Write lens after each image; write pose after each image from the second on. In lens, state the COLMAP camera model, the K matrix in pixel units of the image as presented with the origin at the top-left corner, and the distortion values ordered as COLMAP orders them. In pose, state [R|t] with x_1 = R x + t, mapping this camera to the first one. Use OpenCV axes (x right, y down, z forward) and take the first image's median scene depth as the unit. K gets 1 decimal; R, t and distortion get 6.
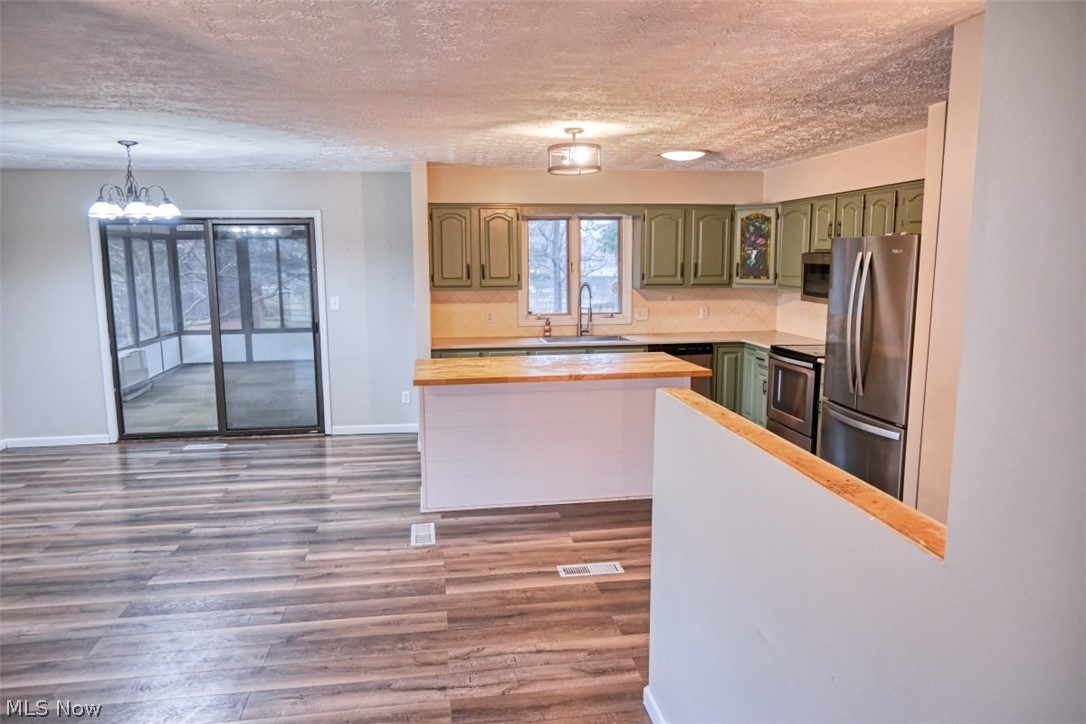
lens RADIAL K [[750.0, 0, 549.4], [0, 750.0, 359.4], [0, 0, 1]] dist [0.000414, 0.000503]
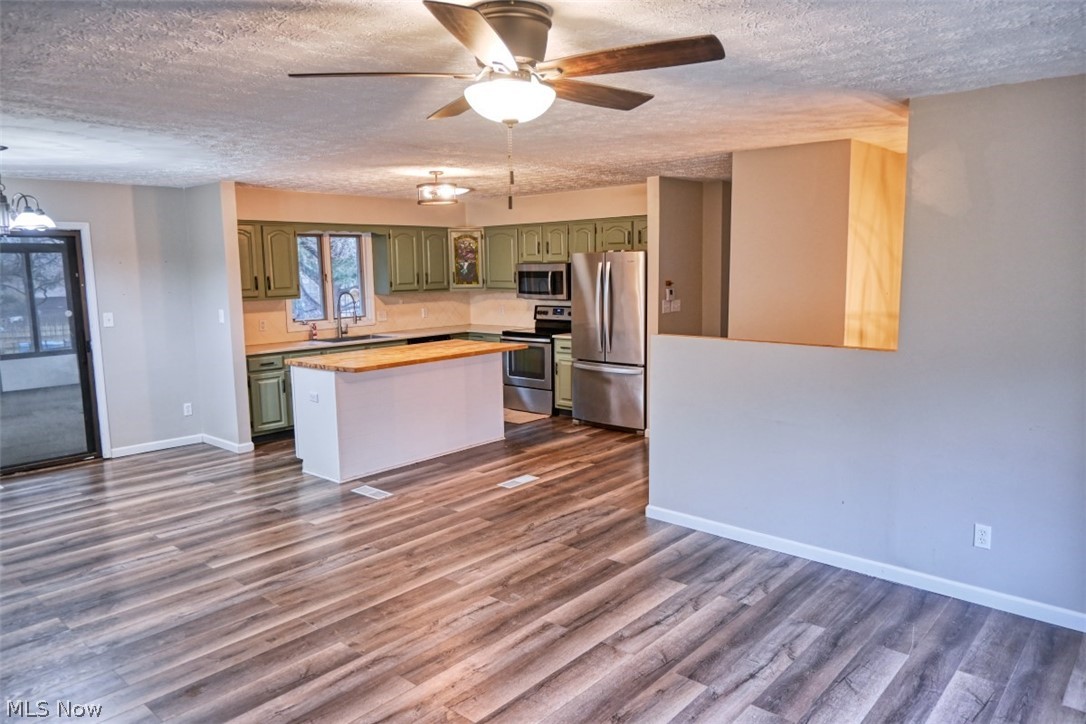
lens RADIAL K [[741.3, 0, 557.5], [0, 741.3, 358.9], [0, 0, 1]] dist [-0.004659, -0.001001]
pose [[0.760652, -0.088444, 0.643107, -0.625553], [0.101243, 0.994716, 0.017051, 0.023194], [-0.641217, 0.052141, 0.765586, -0.120528]]
